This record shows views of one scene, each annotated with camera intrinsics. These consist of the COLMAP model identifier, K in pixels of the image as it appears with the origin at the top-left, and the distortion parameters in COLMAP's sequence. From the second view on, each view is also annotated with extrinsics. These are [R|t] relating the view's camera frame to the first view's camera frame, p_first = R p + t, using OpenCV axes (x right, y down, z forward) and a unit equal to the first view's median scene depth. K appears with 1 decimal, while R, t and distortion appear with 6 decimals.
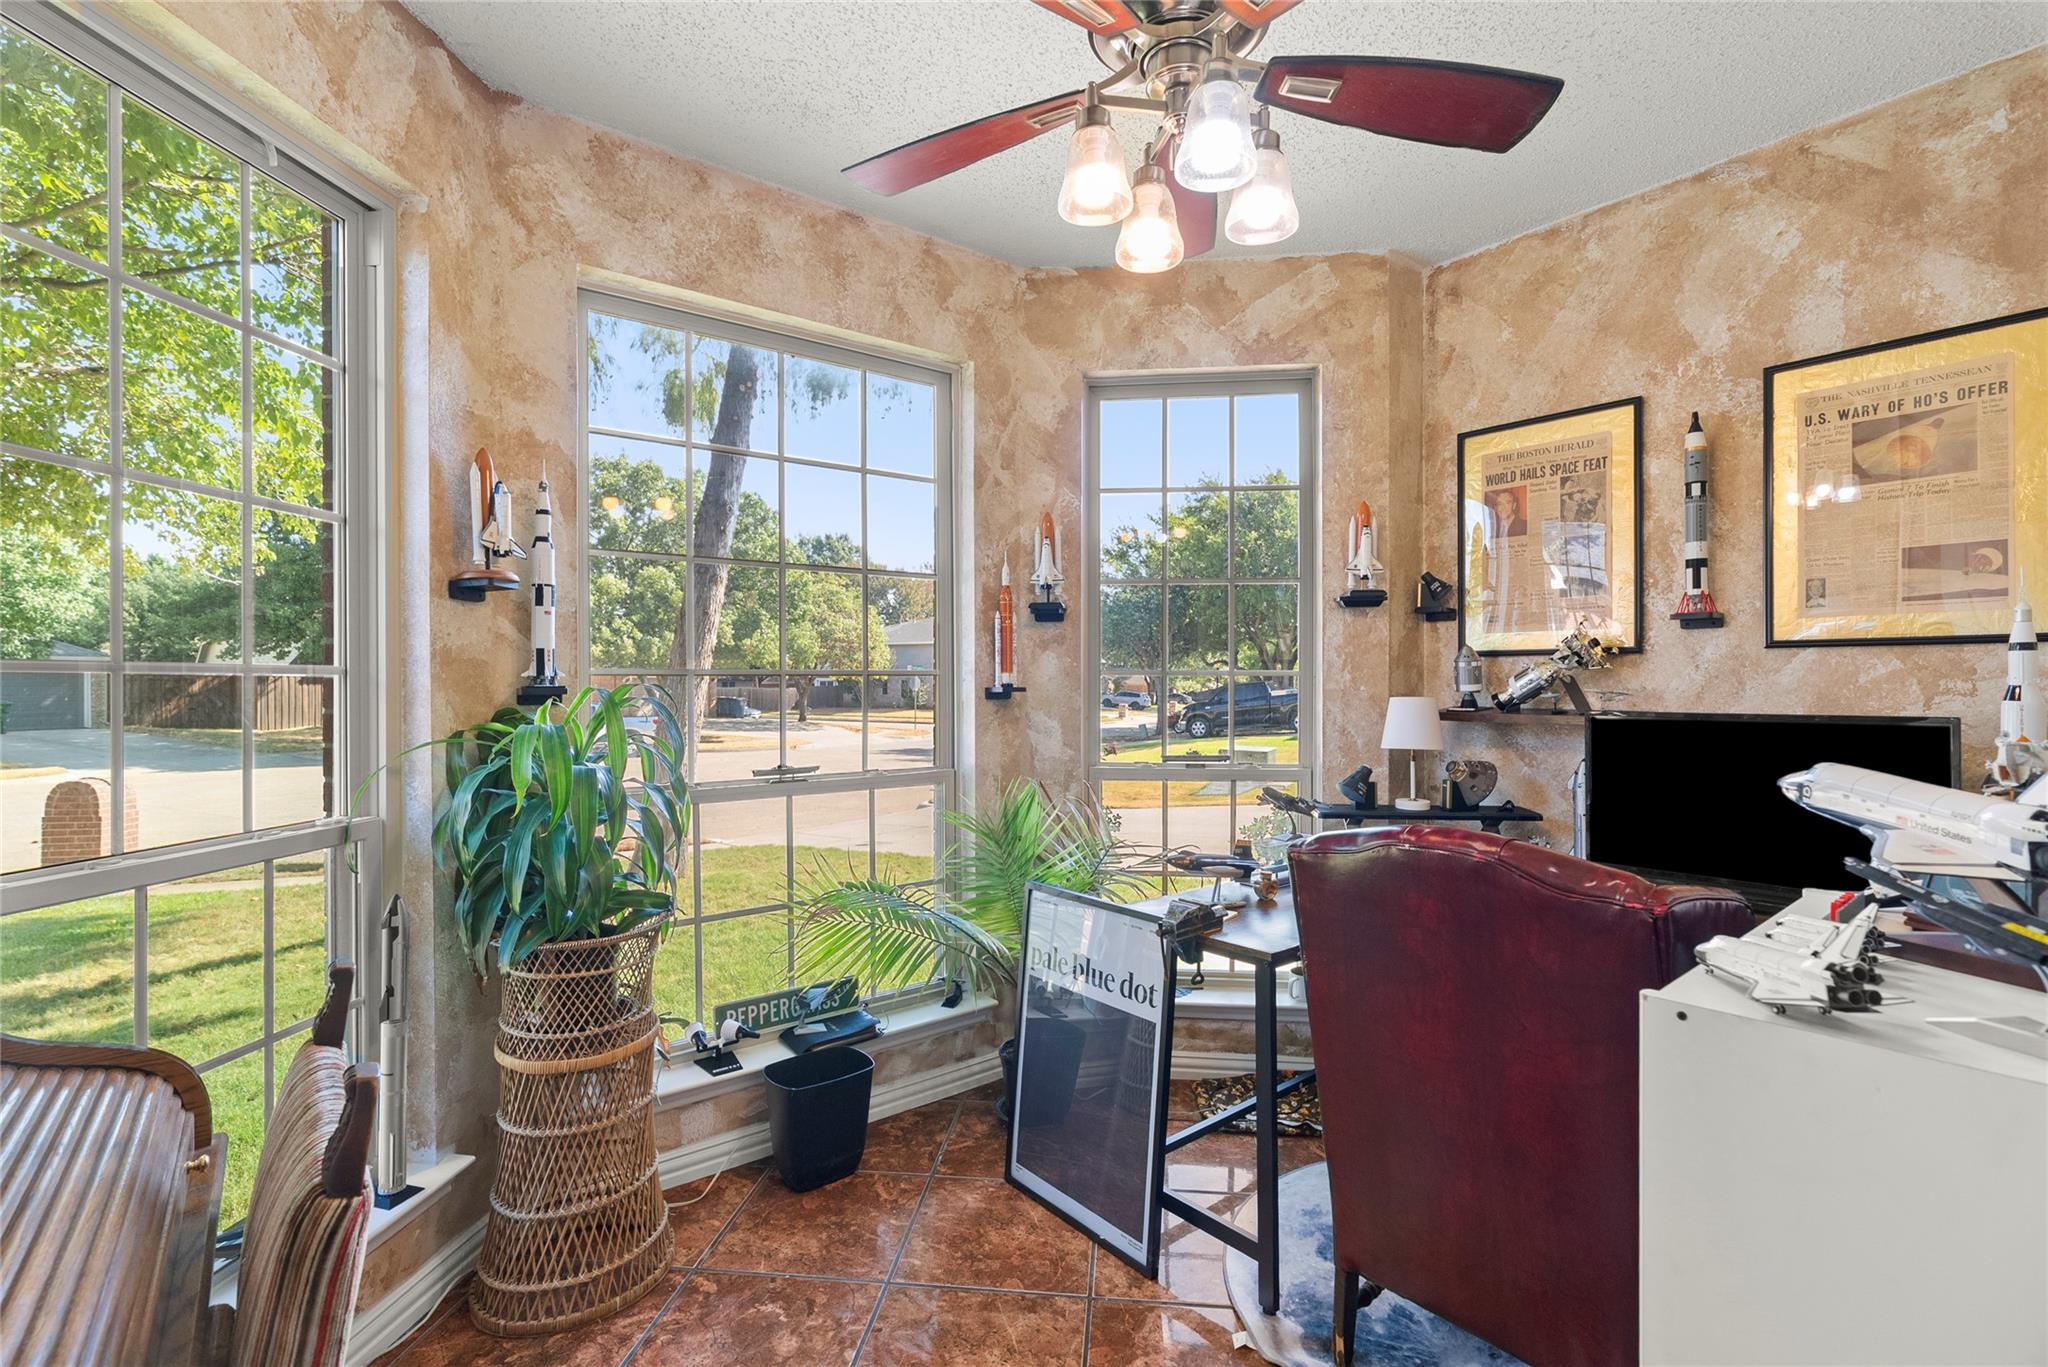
lens RADIAL K [[930.7, 0, 1018.8], [0, 930.7, 682.8], [0, 0, 1]] dist [-0.013755, 0.000294]
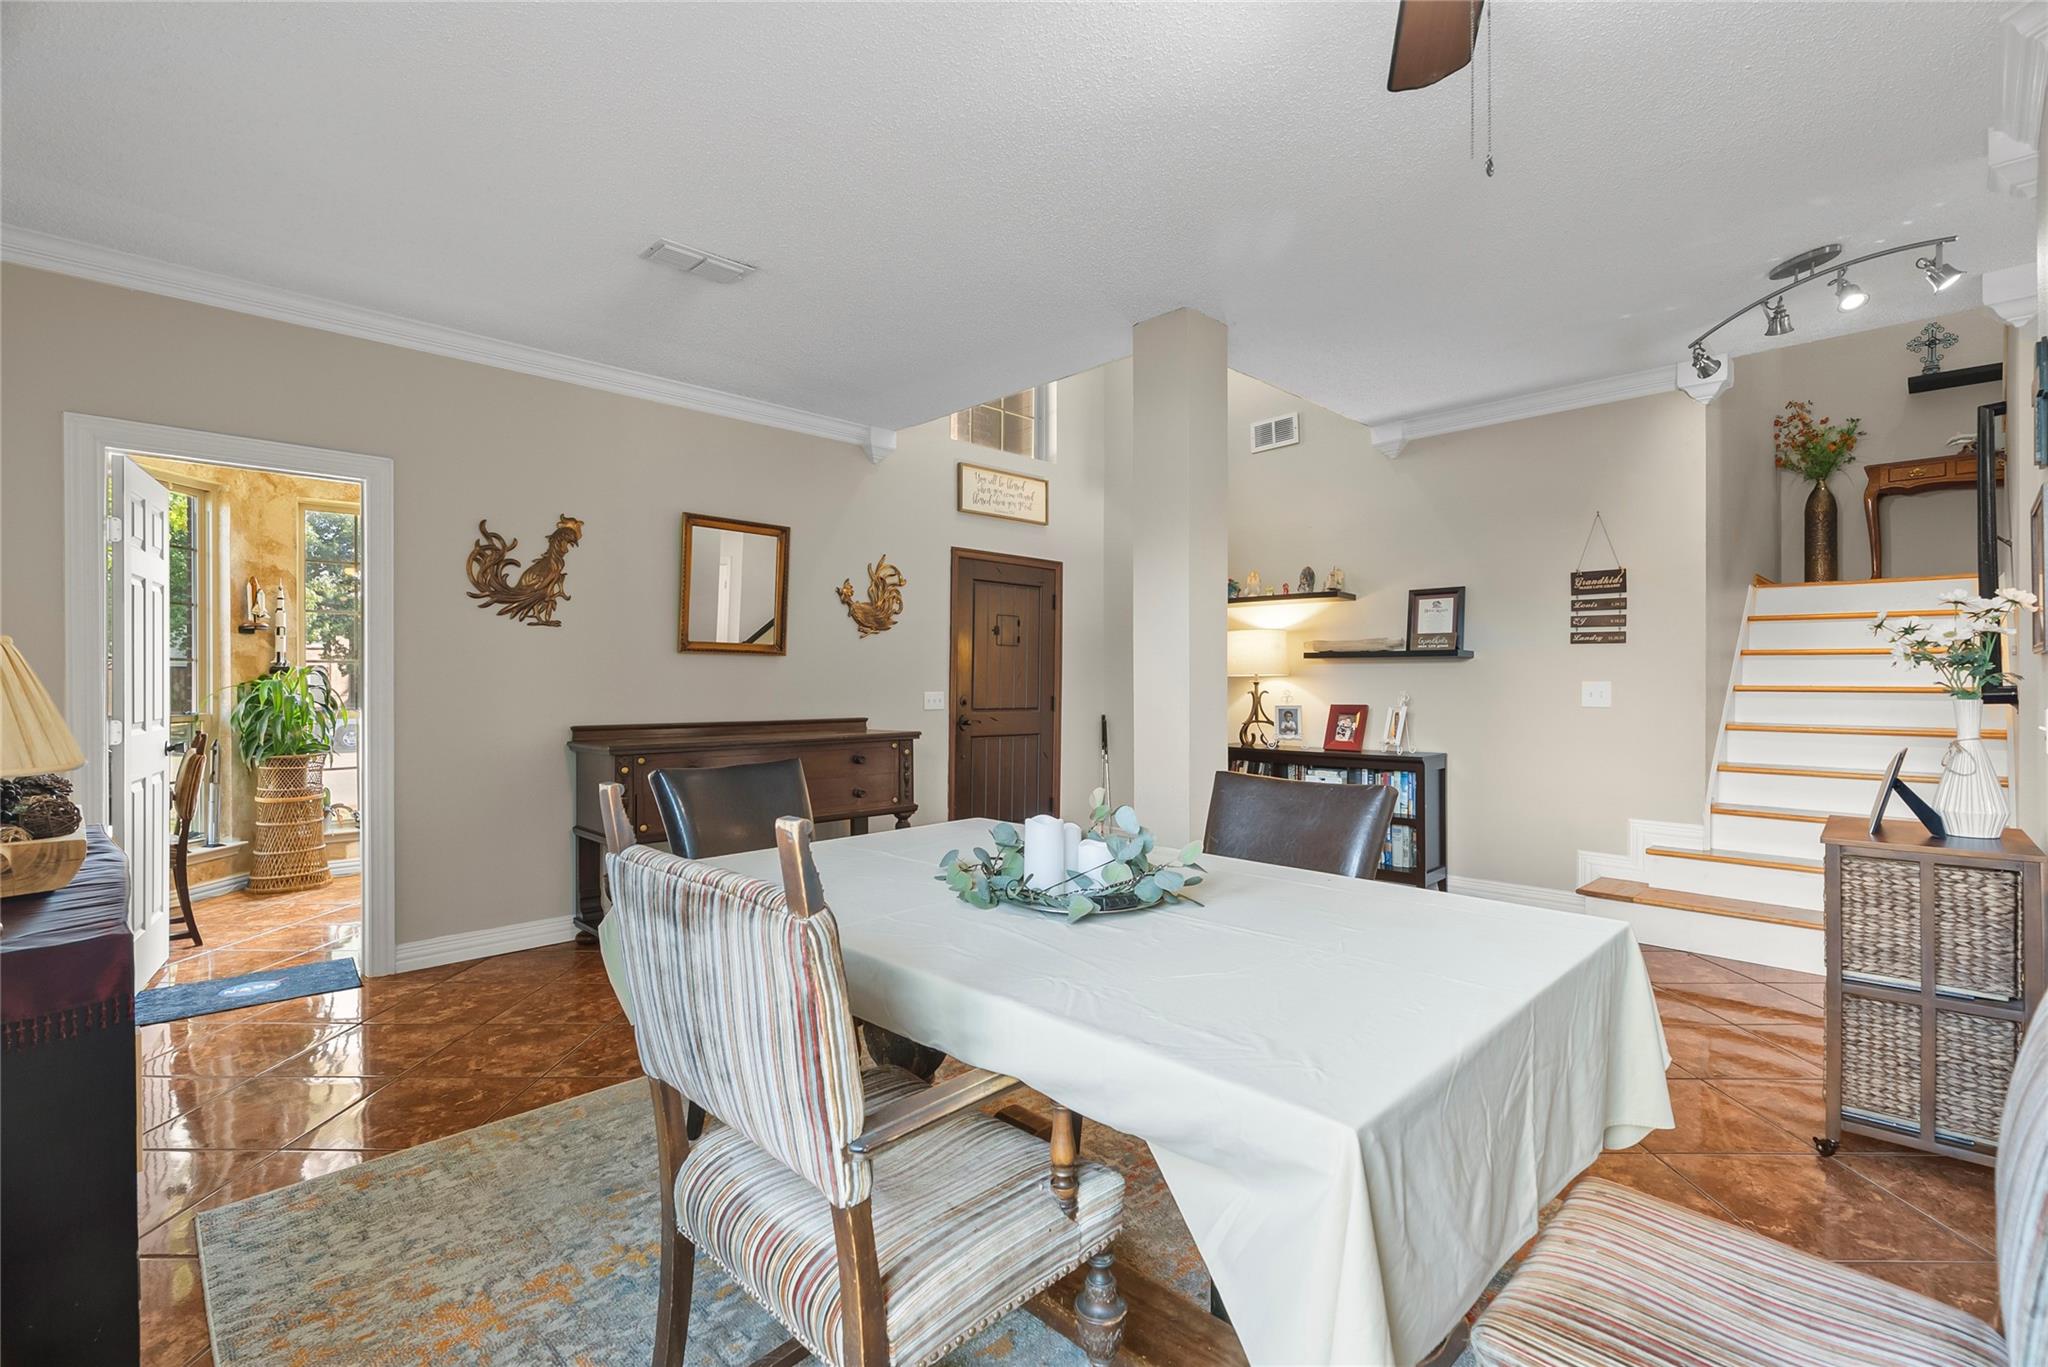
lens RADIAL K [[930.7, 0, 1029.7], [0, 930.7, 679.2], [0, 0, 1]] dist [-0.013755, 0.000294]
pose [[0.993022, 0.003468, 0.117881, 1.336871], [-0.003525, 0.999994, 0.000275, 0.032884], [-0.117880, -0.000688, 0.993028, -1.907990]]
